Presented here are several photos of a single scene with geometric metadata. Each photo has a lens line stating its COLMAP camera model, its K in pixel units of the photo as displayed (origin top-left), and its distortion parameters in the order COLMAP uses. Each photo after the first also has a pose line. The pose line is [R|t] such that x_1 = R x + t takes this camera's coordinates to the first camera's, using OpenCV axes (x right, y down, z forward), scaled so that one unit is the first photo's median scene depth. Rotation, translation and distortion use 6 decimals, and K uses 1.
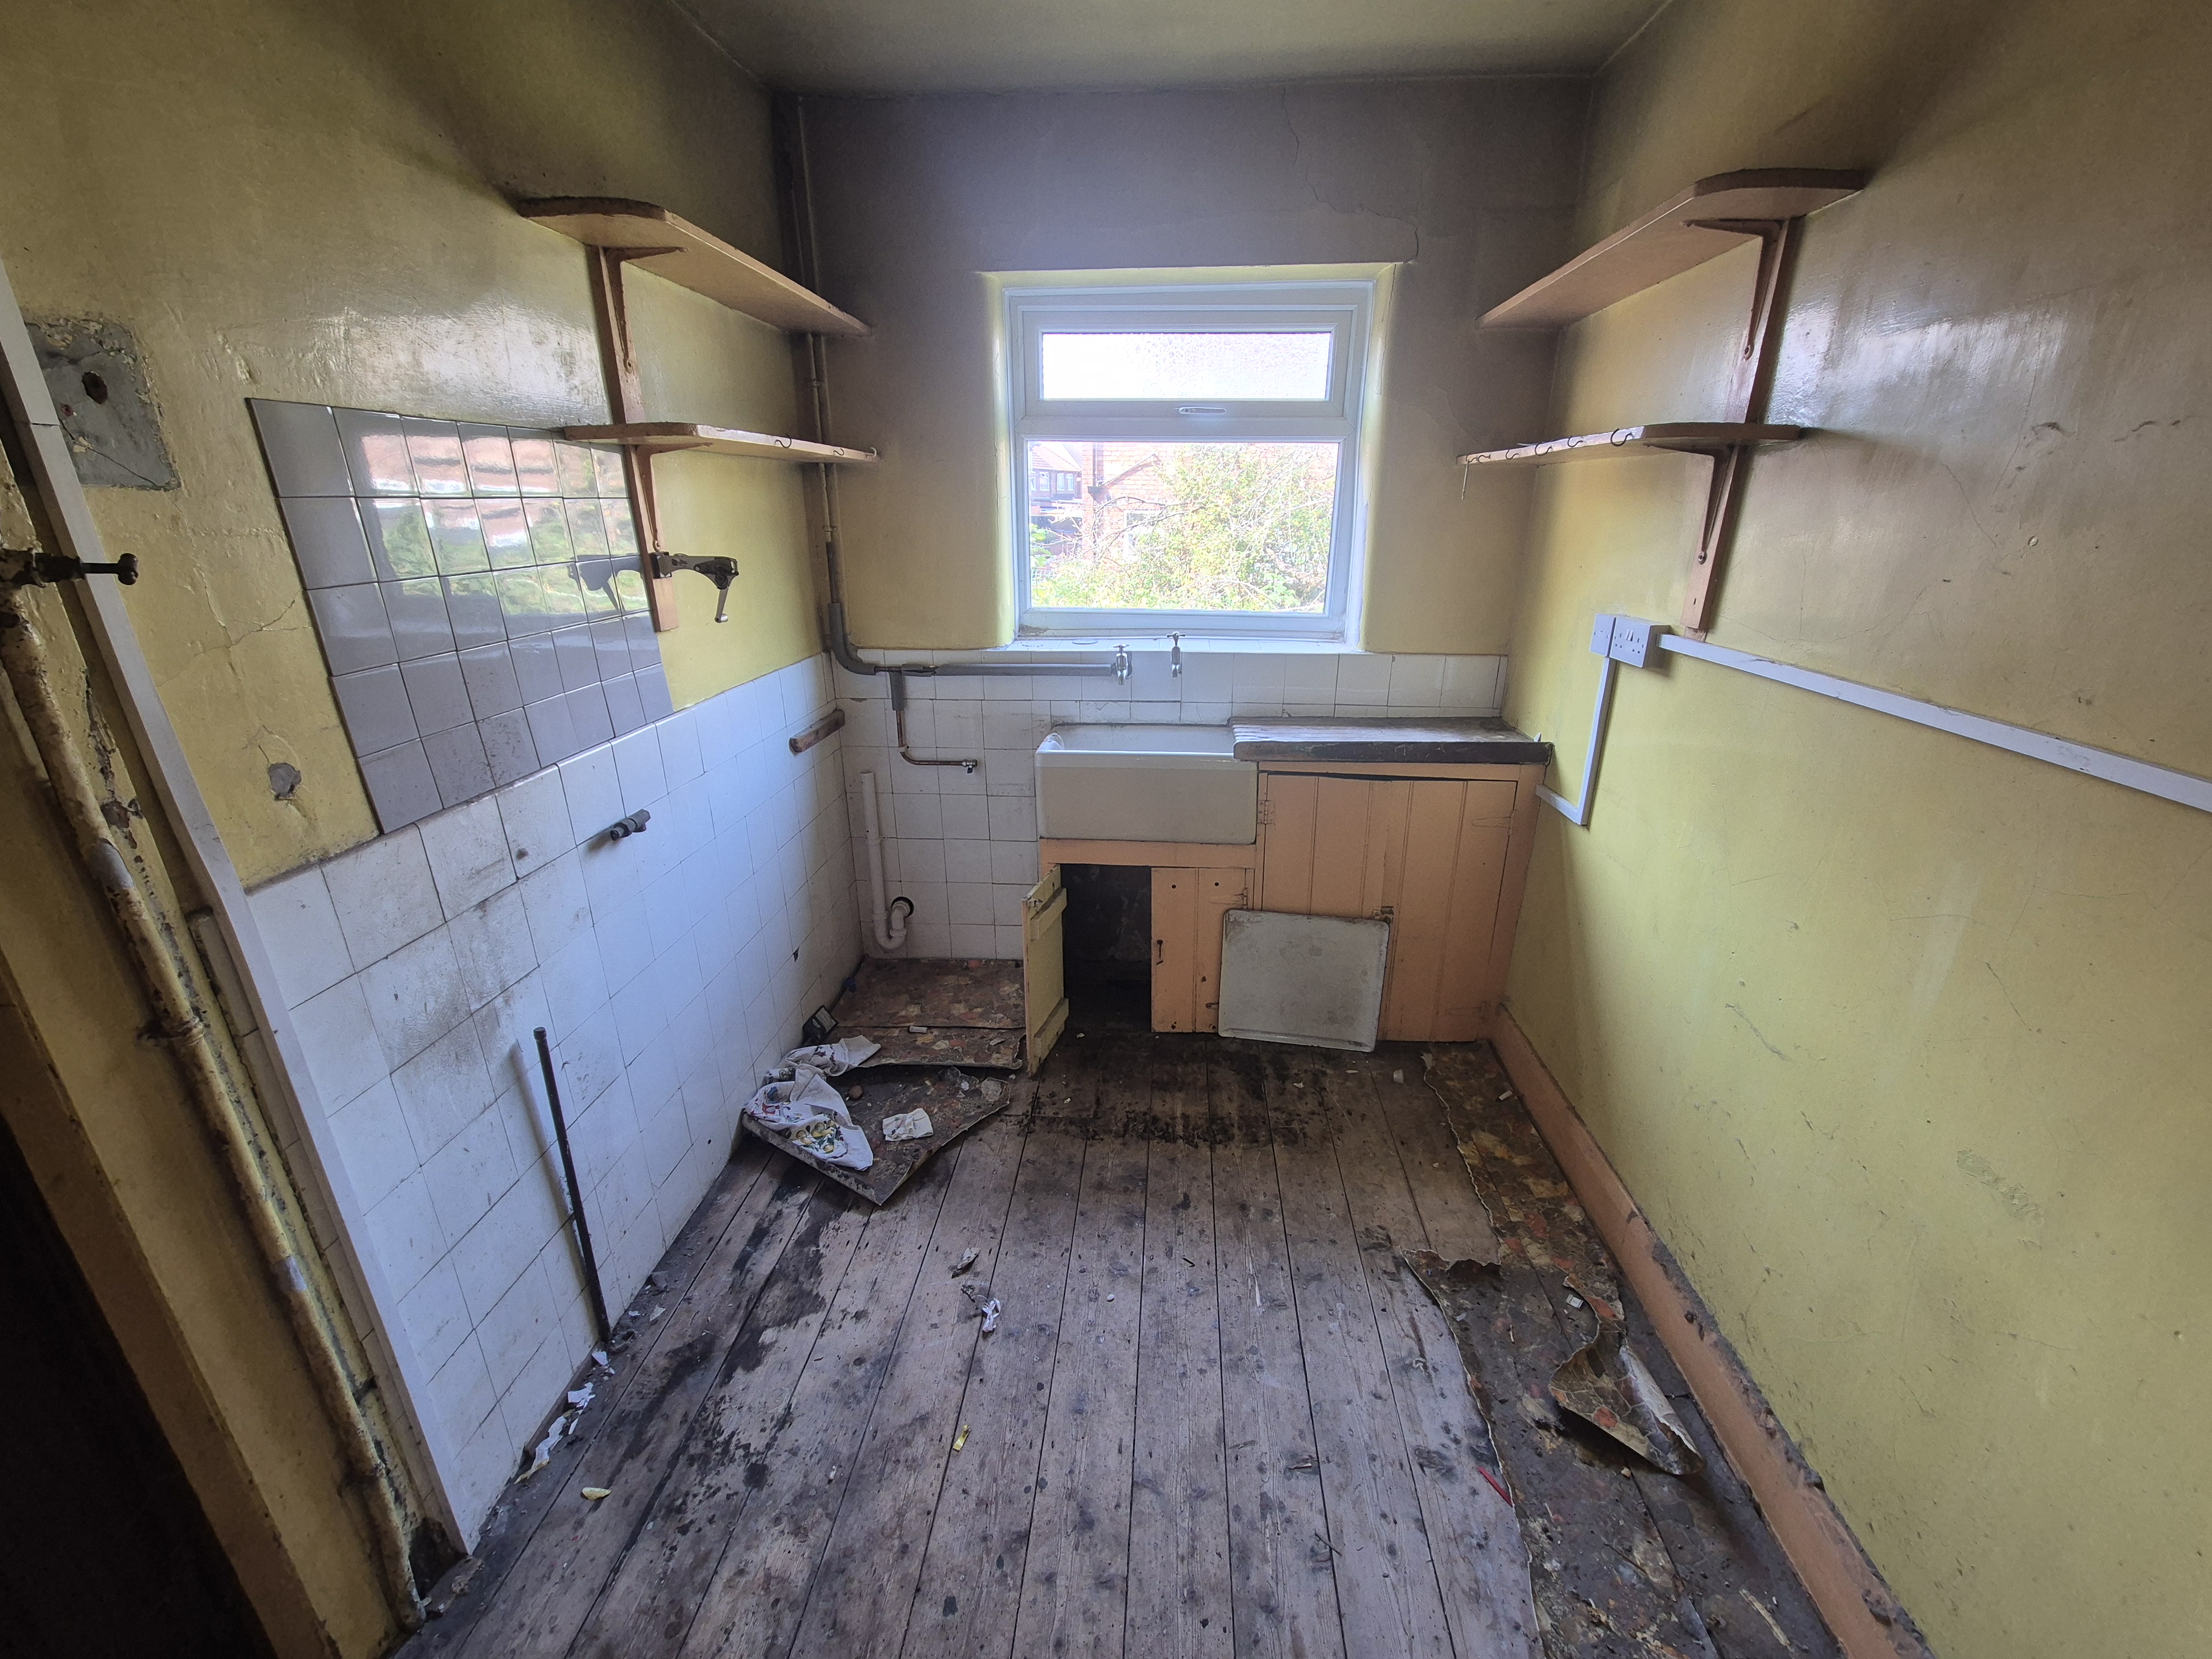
lens RADIAL K [[918.9, 0, 1118.3], [0, 918.9, 832.3], [0, 0, 1]] dist [-0.001694, -0.000067]
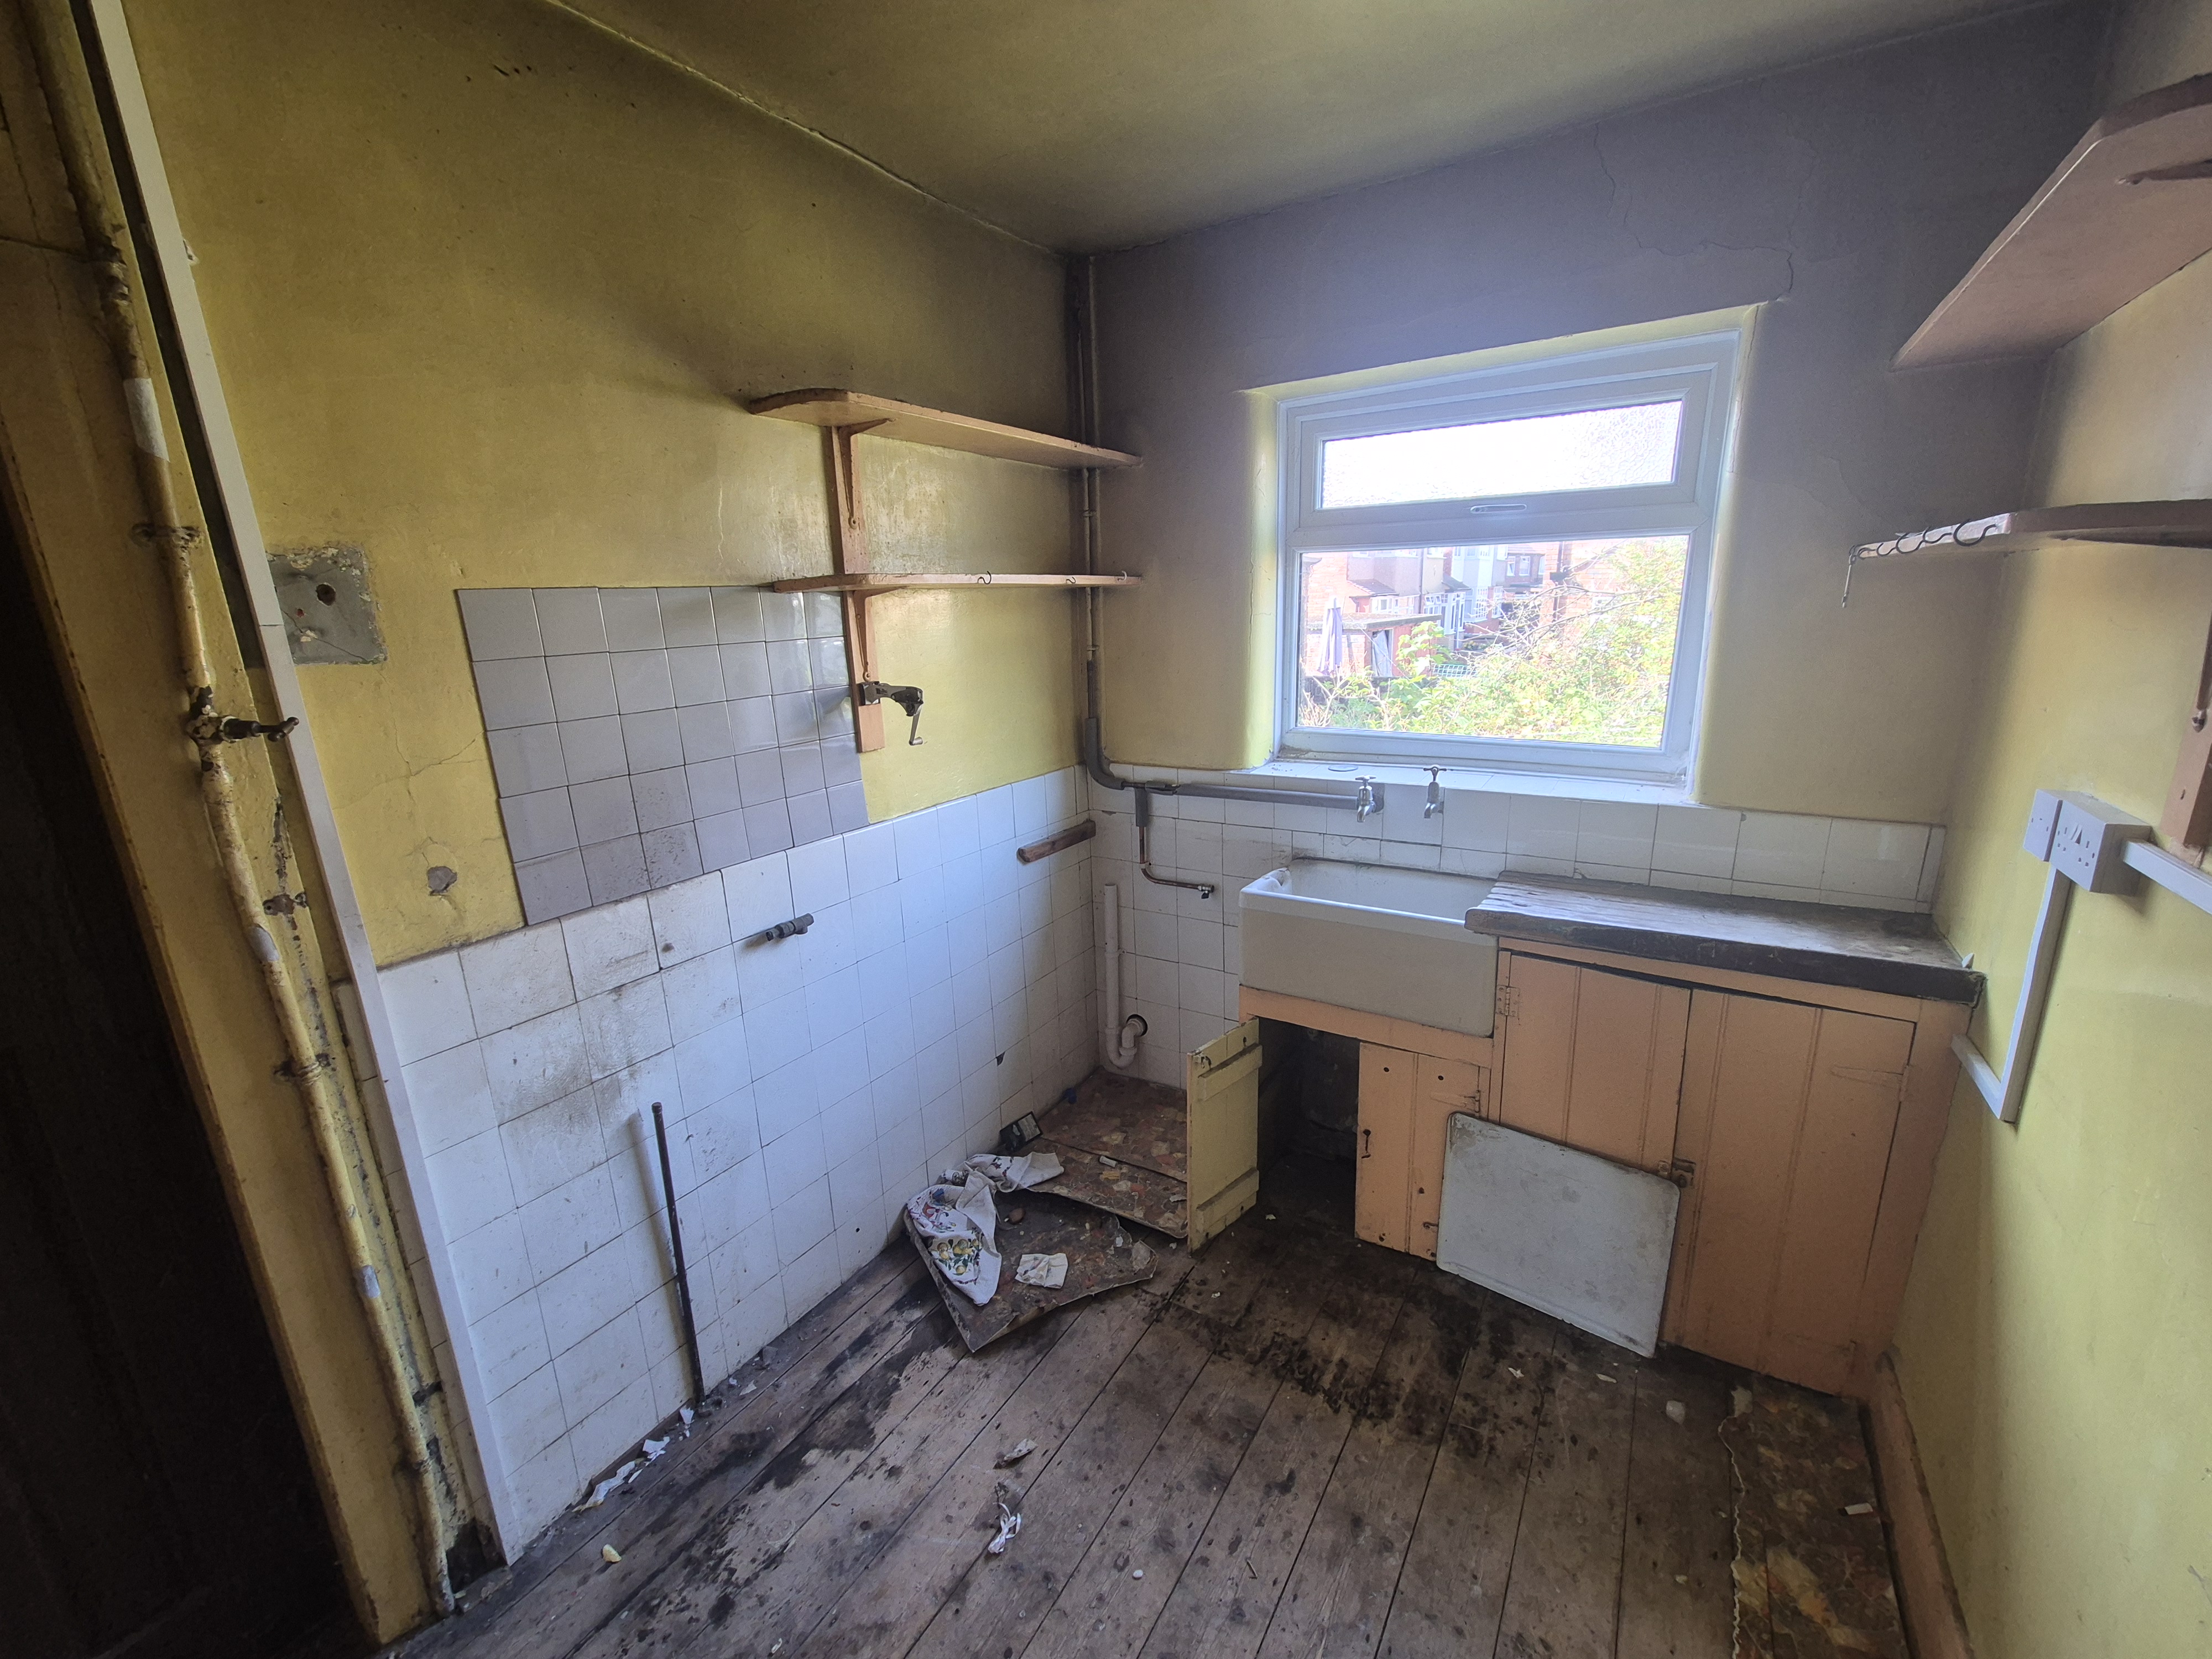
lens RADIAL K [[917.4, 0, 1106.0], [0, 917.4, 829.5], [0, 0, 1]] dist [-0.004249, 0.003373]
pose [[0.877481, 0.087347, -0.471591, 0.290085], [-0.130229, 0.989727, -0.059000, -0.102011], [0.461593, 0.113186, 0.879842, 0.182139]]
